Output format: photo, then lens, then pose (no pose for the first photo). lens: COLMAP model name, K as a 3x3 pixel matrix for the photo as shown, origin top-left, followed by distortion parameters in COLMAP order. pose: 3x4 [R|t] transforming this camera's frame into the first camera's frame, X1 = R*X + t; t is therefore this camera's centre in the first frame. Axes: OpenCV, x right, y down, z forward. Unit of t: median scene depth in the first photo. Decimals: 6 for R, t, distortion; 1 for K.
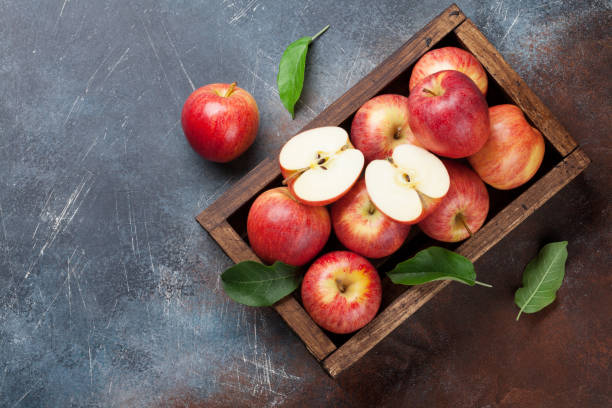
lens RADIAL K [[1898.0, 0, 306.0], [0, 1898.0, 204.0], [0, 0, 1]] dist [-0.007301, 0.701255]
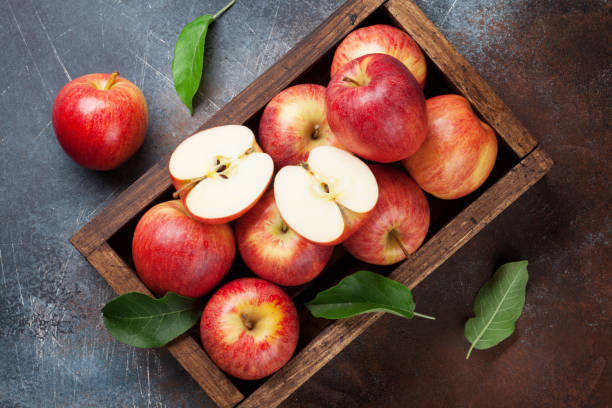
lens RADIAL K [[1898.0, 0, 306.0], [0, 1898.0, 204.0], [0, 0, 1]] dist [-0.007301, 0.701255]
pose [[0.999897, -0.014201, 0.002220, 0.041606], [0.014176, 0.999843, 0.010621, -0.015135], [-0.002371, -0.010588, 0.999941, 0.187031]]
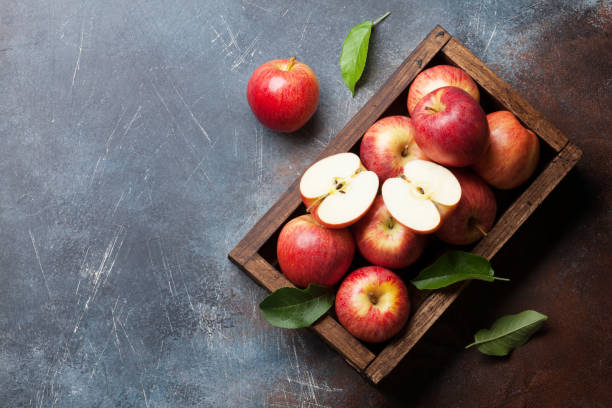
lens RADIAL K [[1898.0, 0, 306.0], [0, 1898.0, 204.0], [0, 0, 1]] dist [-0.007301, 0.701255]
pose [[0.989620, -0.135186, 0.048756, -0.063226], [0.135869, 0.990666, -0.010941, -0.003262], [-0.046822, 0.017452, 0.998751, -0.072970]]
